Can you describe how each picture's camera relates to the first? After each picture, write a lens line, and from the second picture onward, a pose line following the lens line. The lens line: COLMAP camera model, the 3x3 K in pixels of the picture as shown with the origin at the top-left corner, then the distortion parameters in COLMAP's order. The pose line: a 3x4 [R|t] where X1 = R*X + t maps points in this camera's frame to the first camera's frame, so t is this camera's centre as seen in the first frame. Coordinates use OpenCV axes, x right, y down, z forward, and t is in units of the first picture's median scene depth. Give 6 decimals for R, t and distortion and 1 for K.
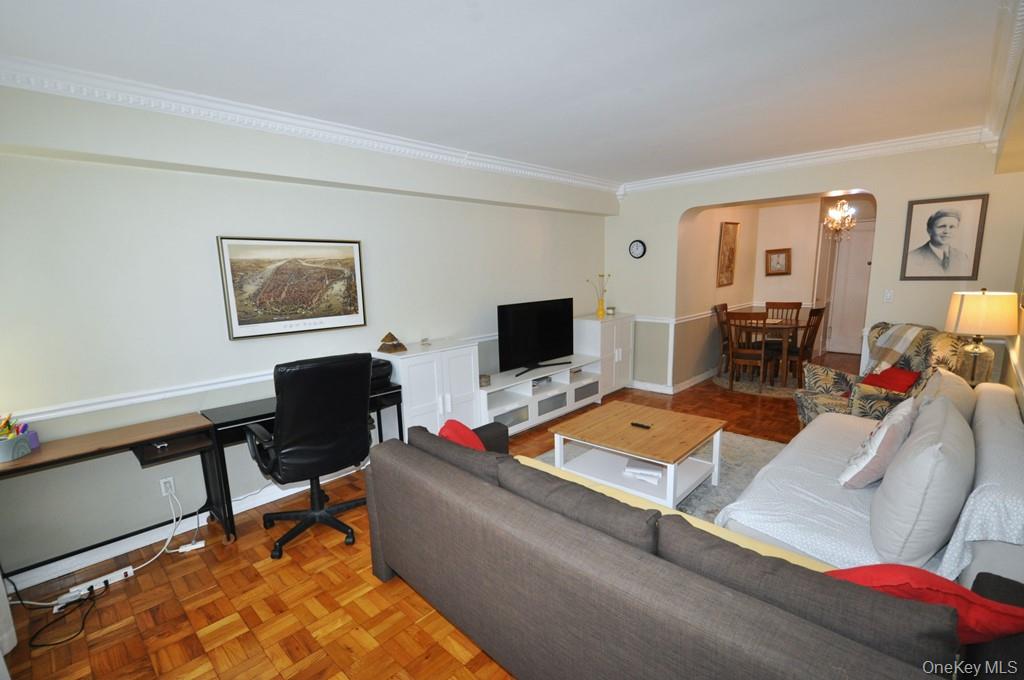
lens RADIAL K [[474.3, 0, 513.2], [0, 474.3, 350.7], [0, 0, 1]] dist [-0.001466, -0.000500]
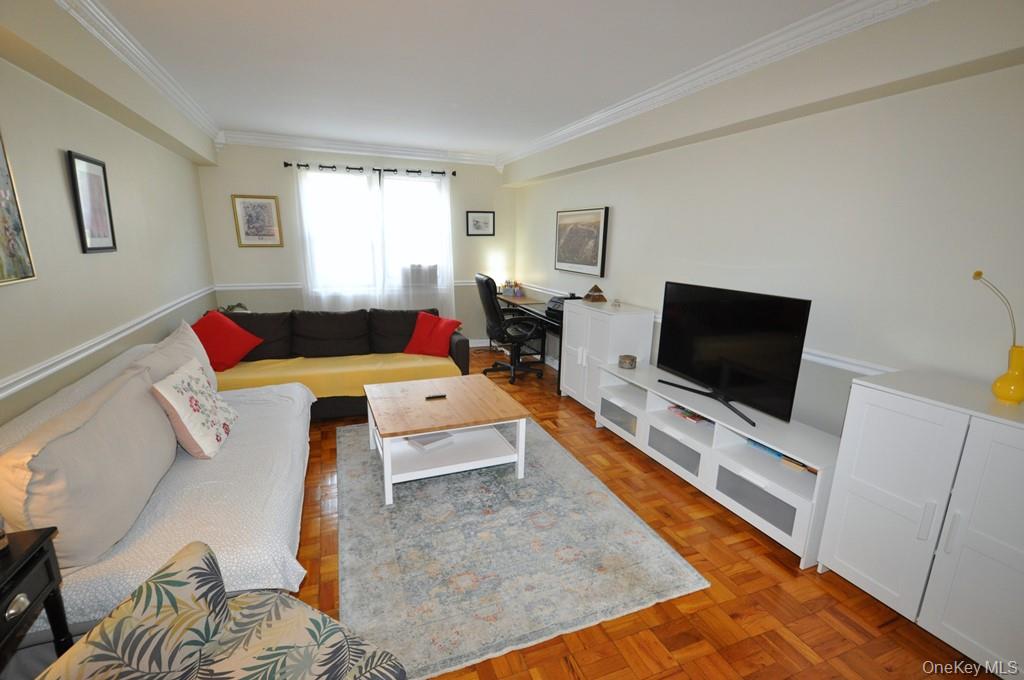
lens RADIAL K [[456.1, 0, 509.9], [0, 456.1, 354.7], [0, 0, 1]] dist [0.003715, -0.003934]
pose [[-0.419471, 0.241171, -0.875146, 0.740686], [-0.165256, 0.927665, 0.334854, -0.190396], [0.892600, 0.285085, -0.349274, 1.071538]]
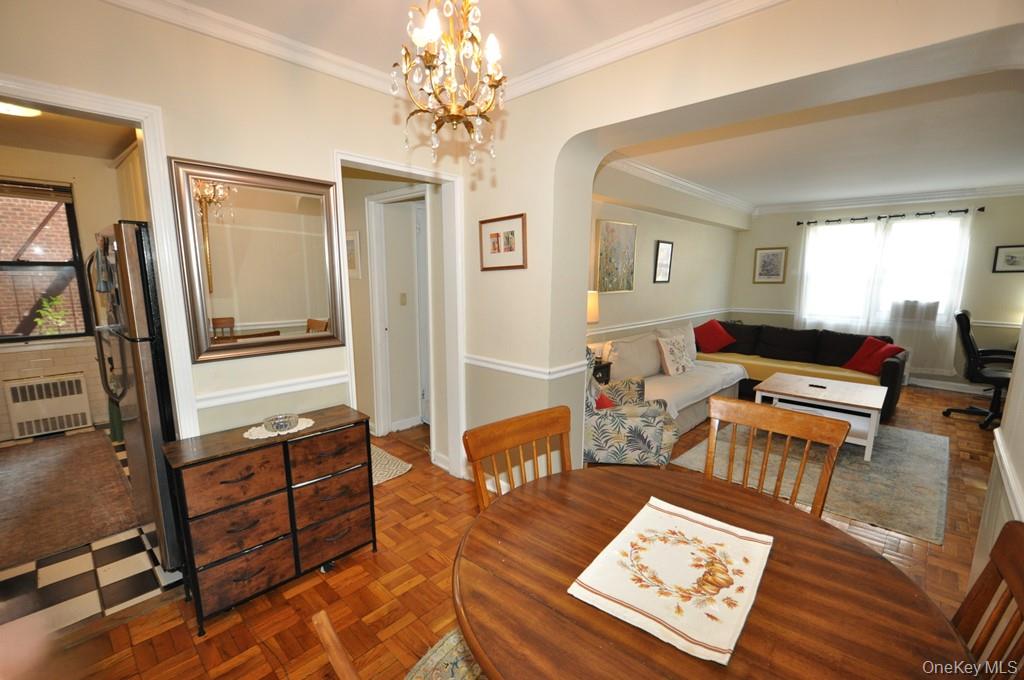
lens RADIAL K [[444.9, 0, 510.5], [0, 444.9, 352.0], [0, 0, 1]] dist [0.014830, -0.007718]
pose [[-0.999780, 0.020893, 0.001883, 0.844072], [0.020286, 0.940060, 0.340406, -0.283601], [0.005342, 0.340370, -0.940277, 1.608223]]
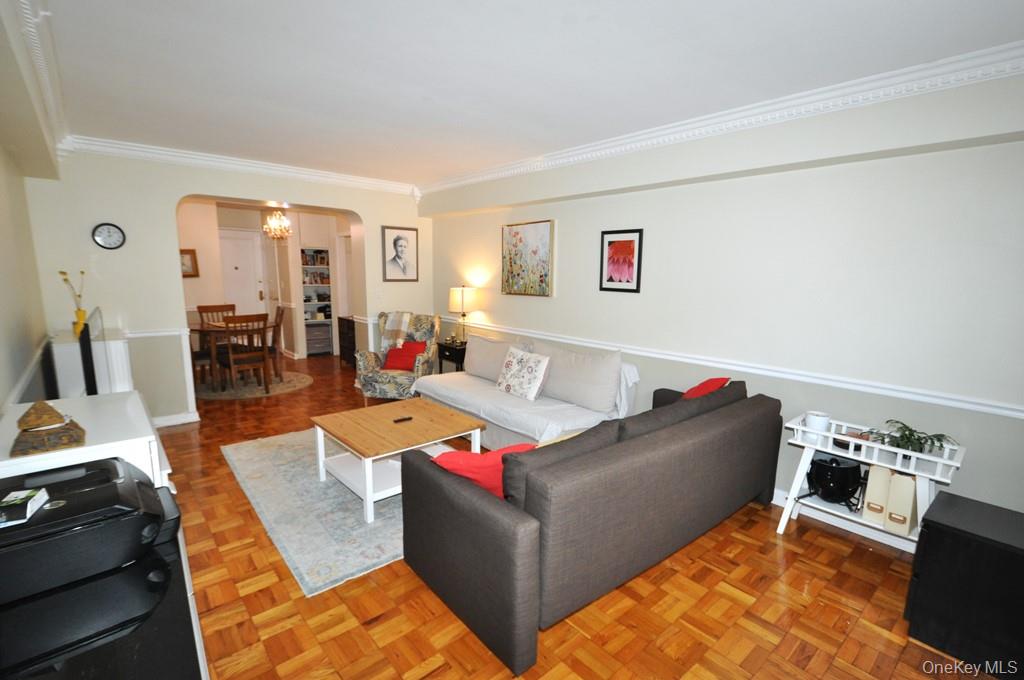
lens RADIAL K [[464.7, 0, 509.6], [0, 464.7, 356.6], [0, 0, 1]] dist [-0.000802, -0.001400]
pose [[0.086270, -0.149183, 0.985039, -0.511858], [0.147939, 0.979682, 0.135415, -0.058830], [-0.985227, 0.134043, 0.106588, 0.485774]]
